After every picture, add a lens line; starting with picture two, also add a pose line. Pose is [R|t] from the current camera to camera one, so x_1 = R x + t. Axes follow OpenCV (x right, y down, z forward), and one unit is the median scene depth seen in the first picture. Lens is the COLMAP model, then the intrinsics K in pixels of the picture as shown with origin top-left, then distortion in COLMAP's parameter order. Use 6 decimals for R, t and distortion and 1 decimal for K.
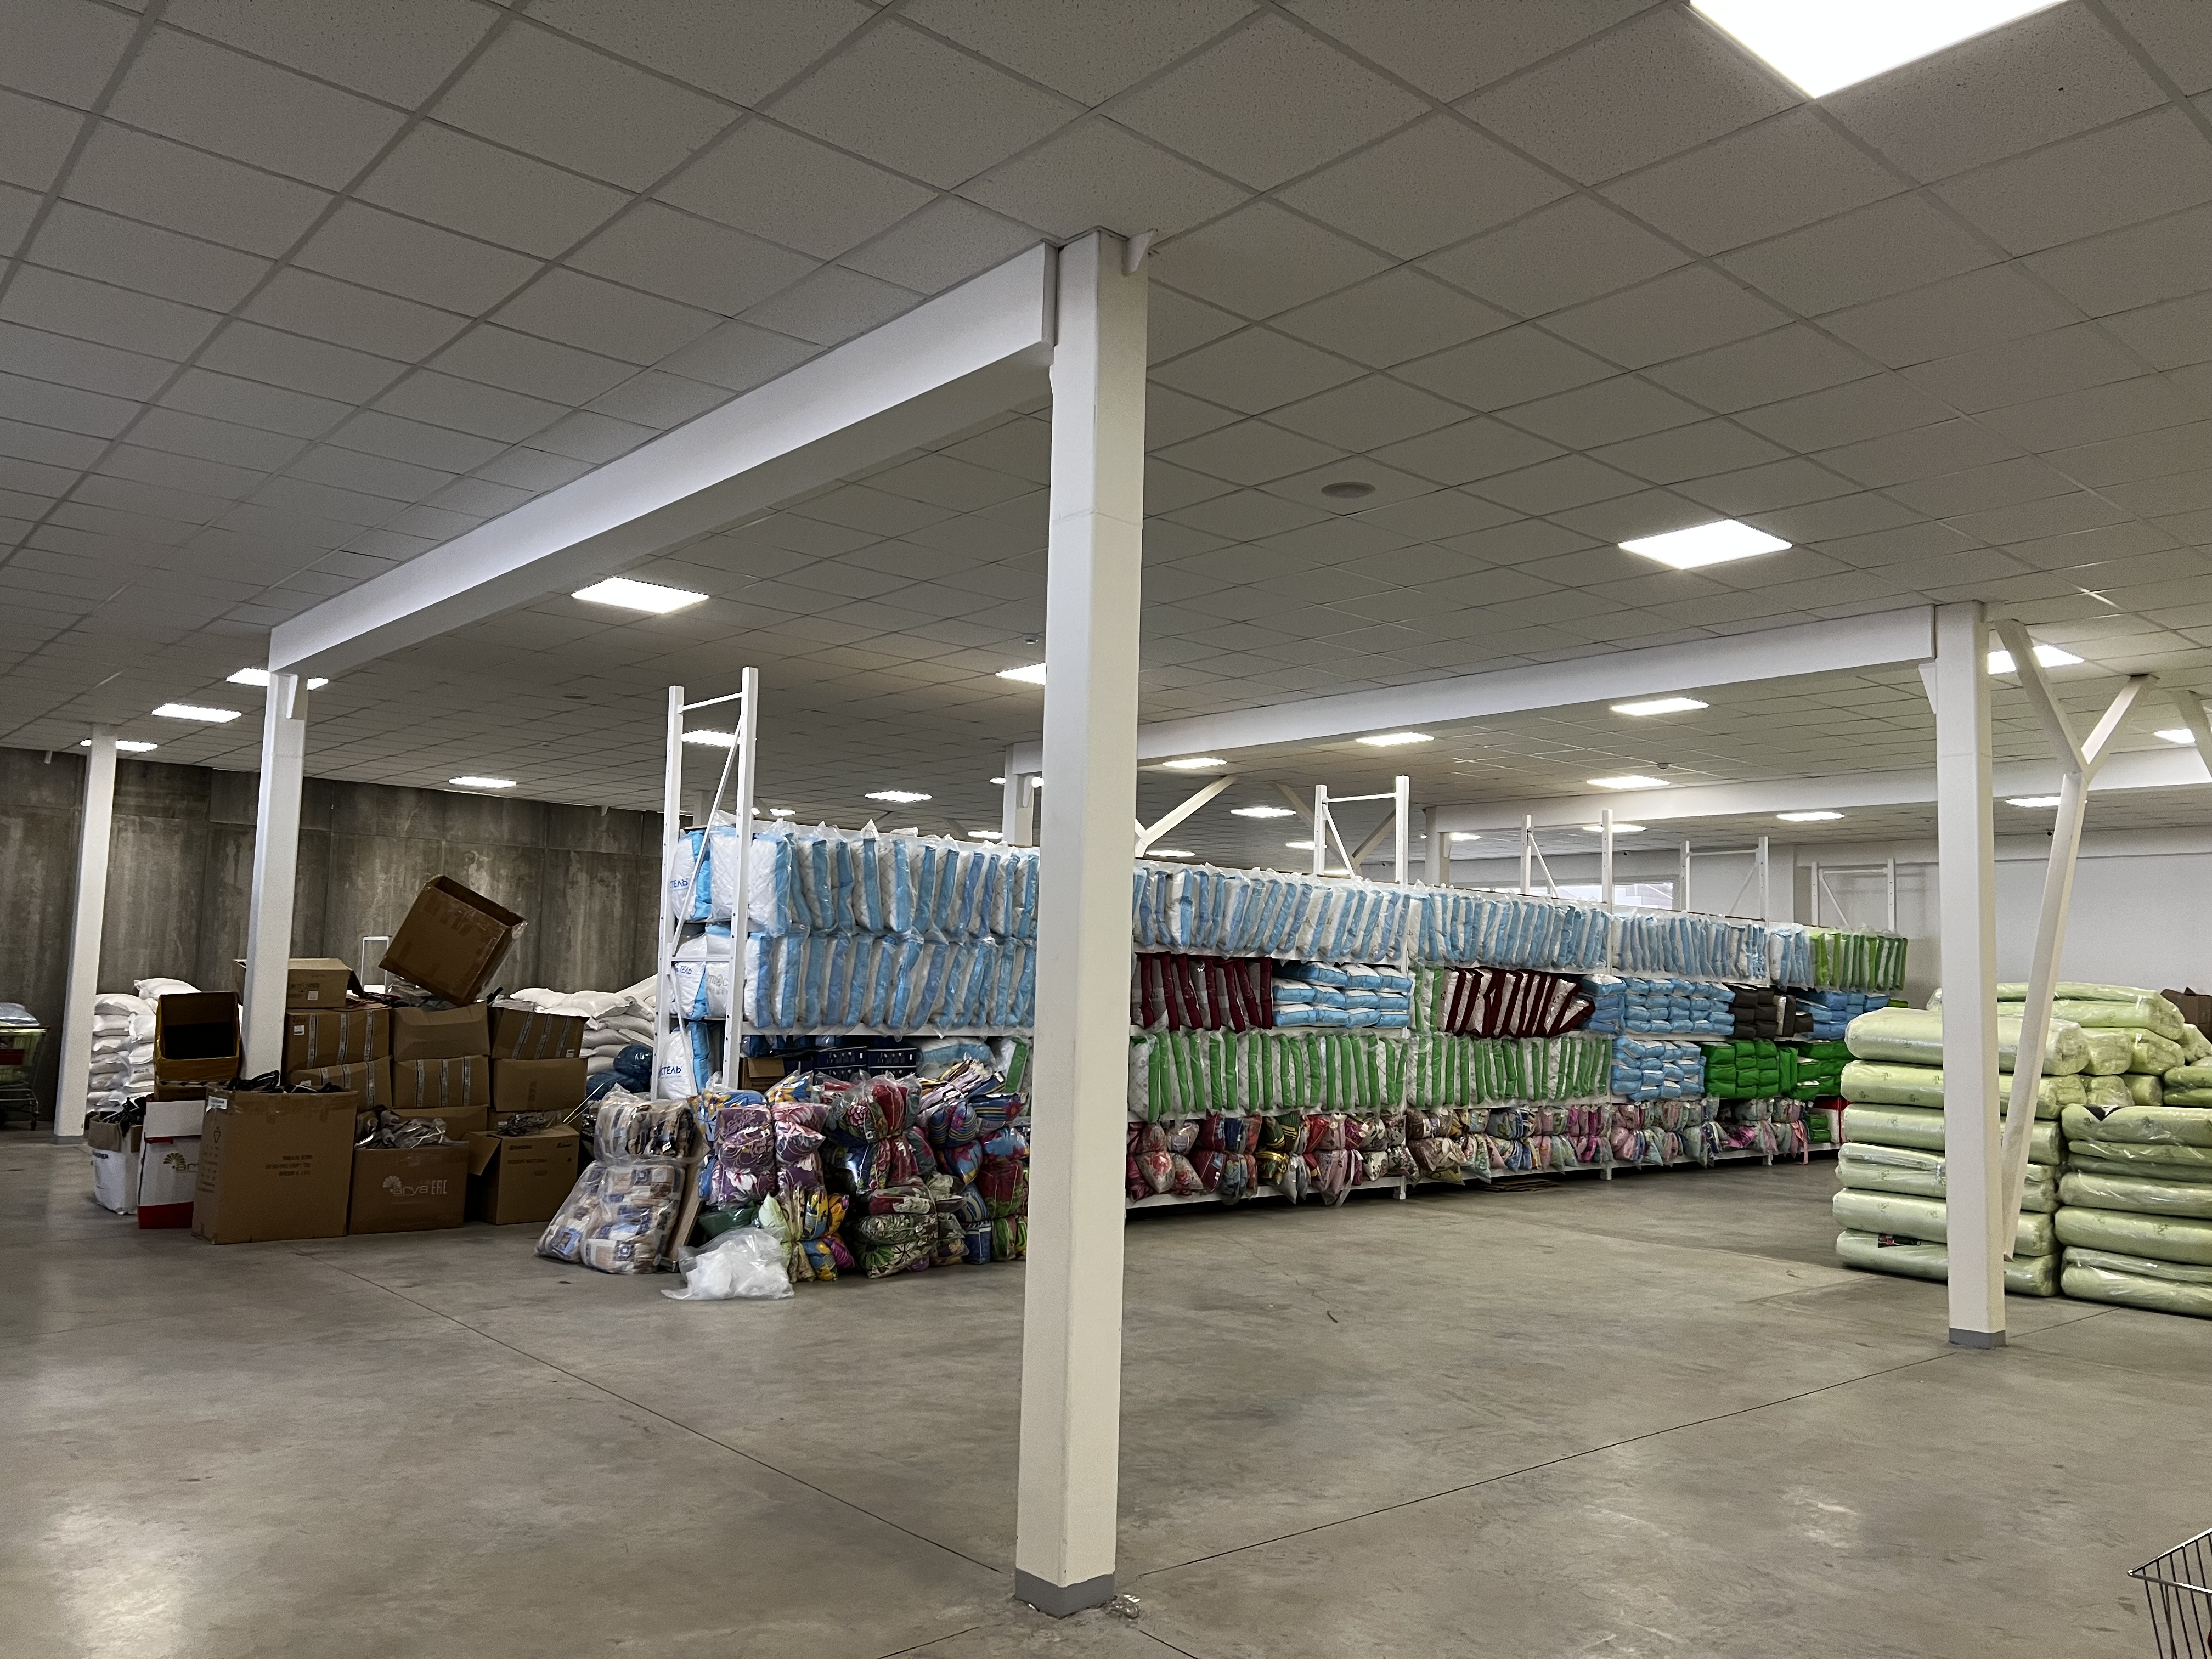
lens RADIAL K [[1655.5, 0, 1104.3], [0, 1655.5, 828.2], [0, 0, 1]] dist [0.051078, -0.041873]
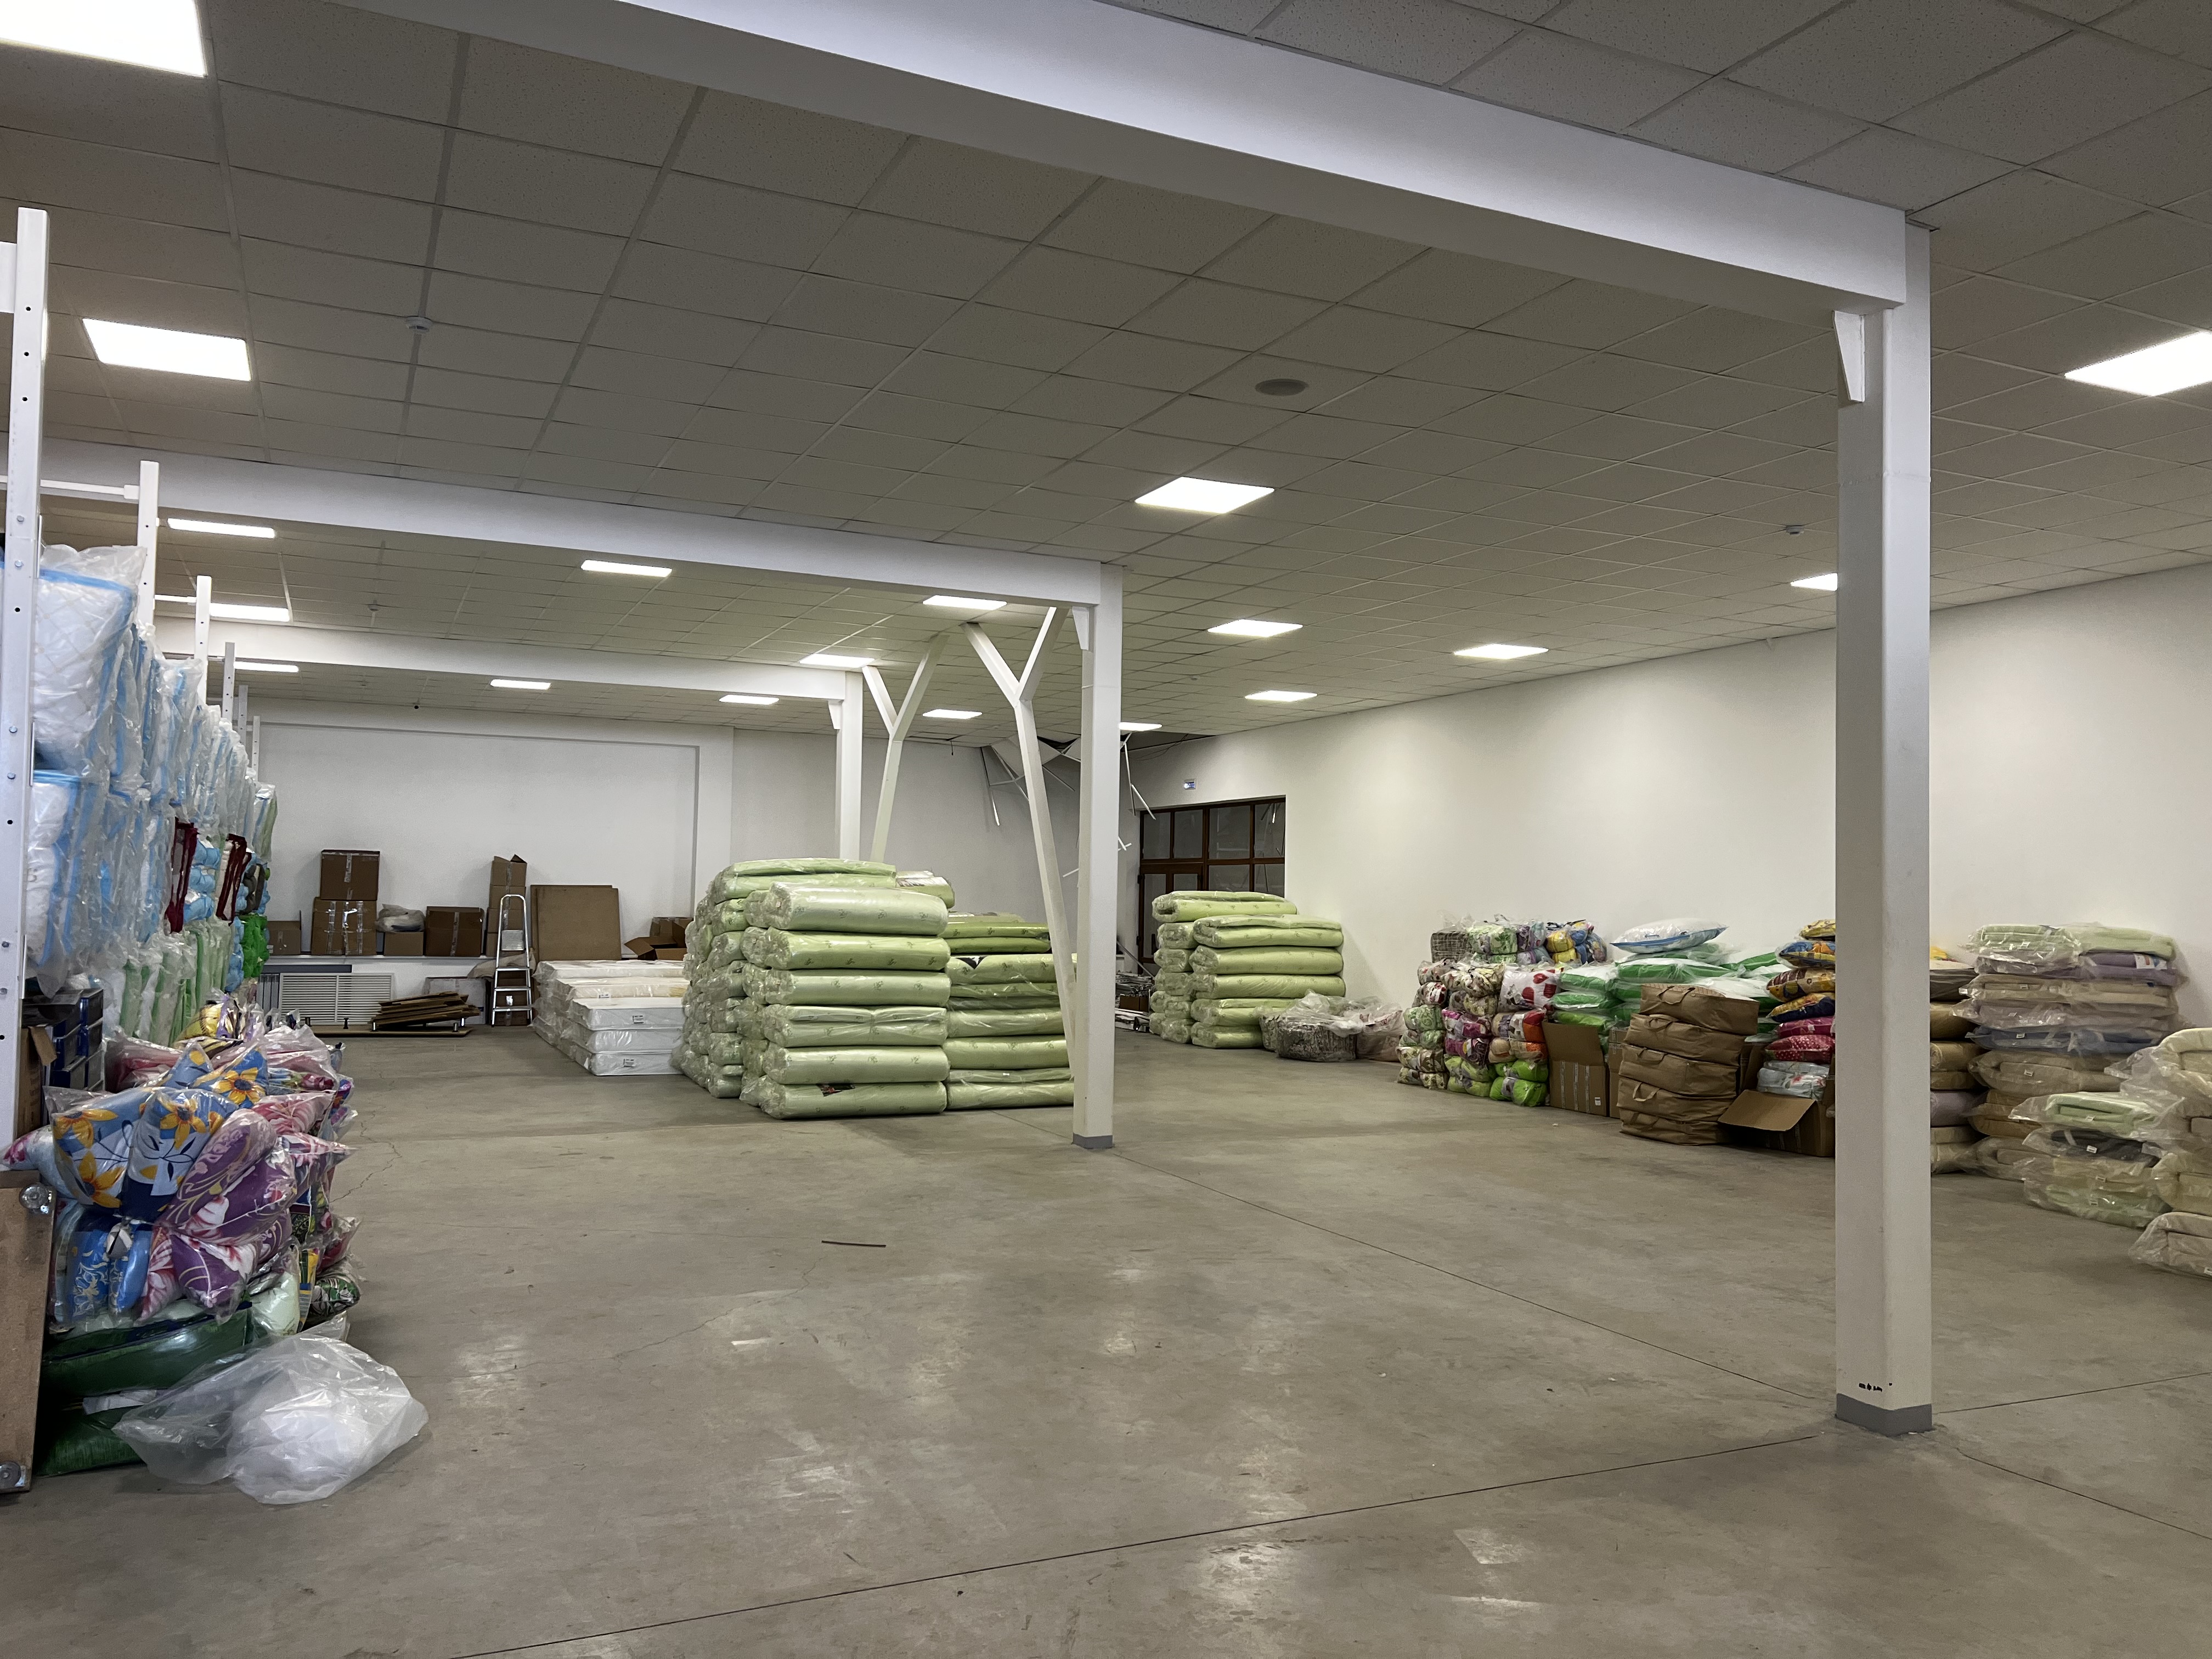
lens RADIAL K [[1655.5, 0, 1099.5], [0, 1655.5, 830.1], [0, 0, 1]] dist [0.051078, -0.041873]
pose [[0.282072, 0.015899, 0.959261, -0.535729], [-0.101604, 0.994735, 0.013389, 0.038099], [-0.953998, -0.101241, 0.282202, 0.508800]]
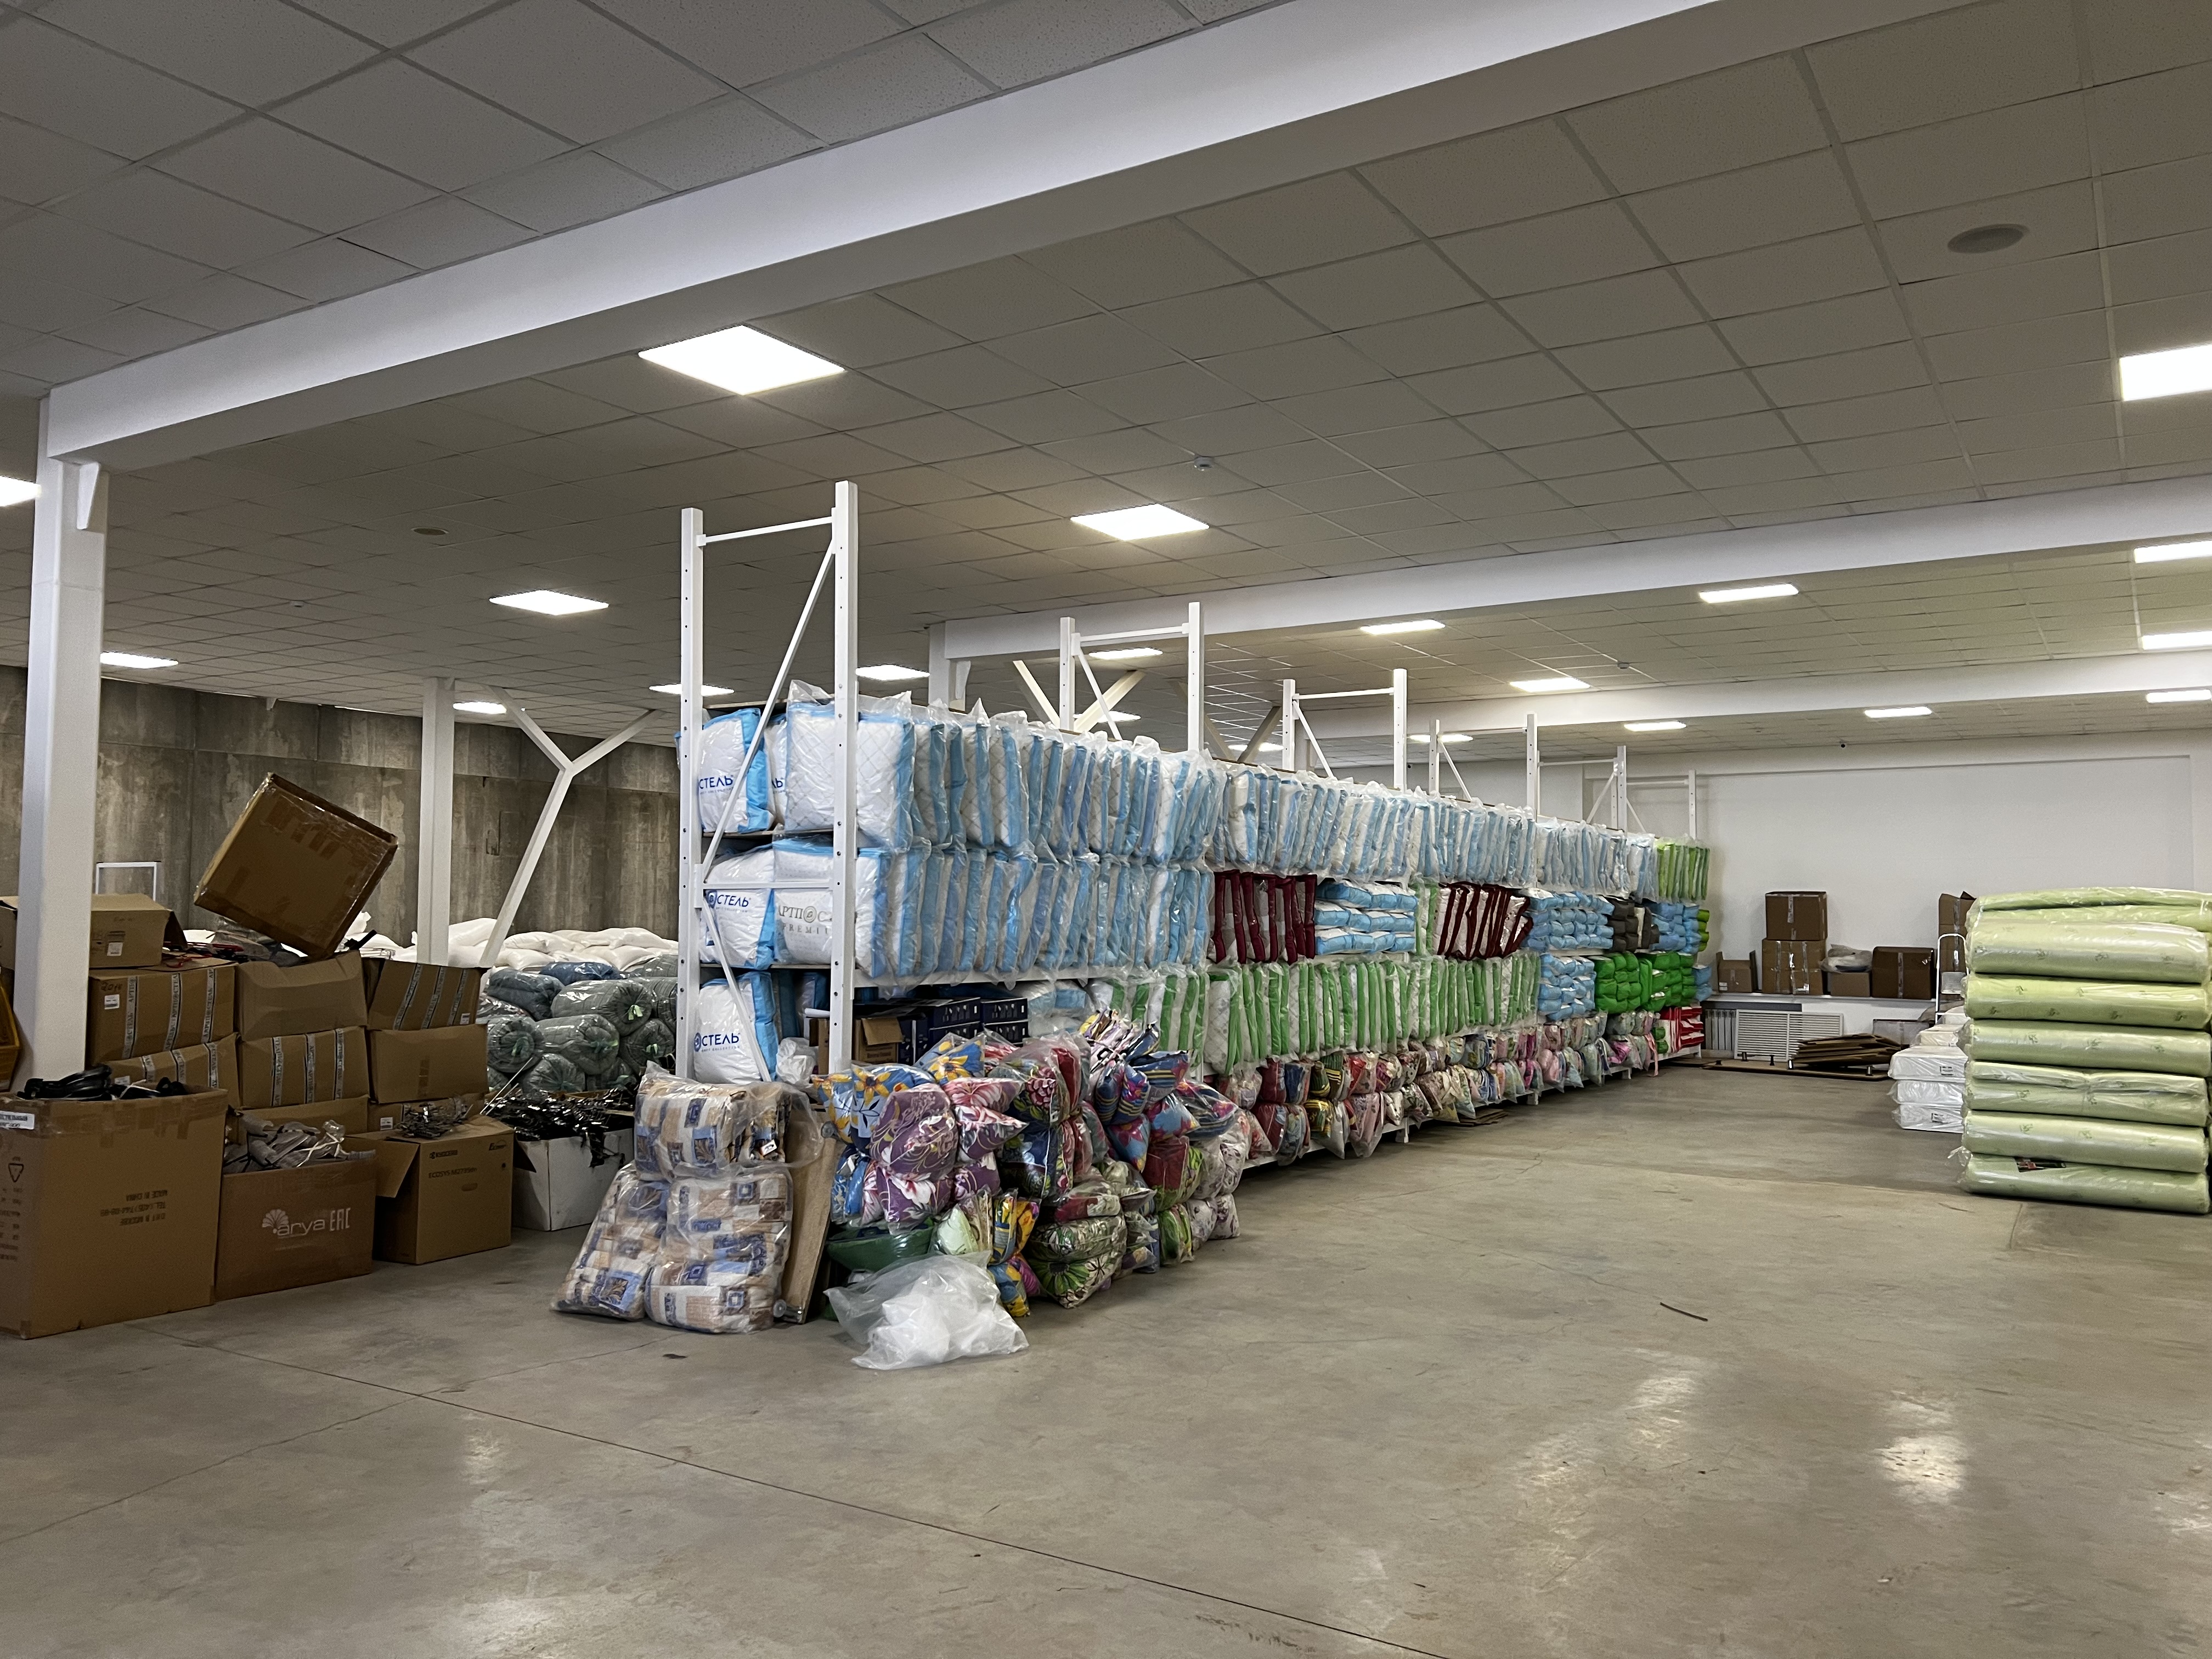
lens RADIAL K [[1655.5, 0, 1105.6], [0, 1655.5, 817.3], [0, 0, 1]] dist [0.051078, -0.041873]
pose [[0.957805, -0.004120, 0.287390, -0.287310], [-0.007434, 0.999208, 0.039102, 0.018107], [-0.287324, -0.039588, 0.957015, 0.245990]]
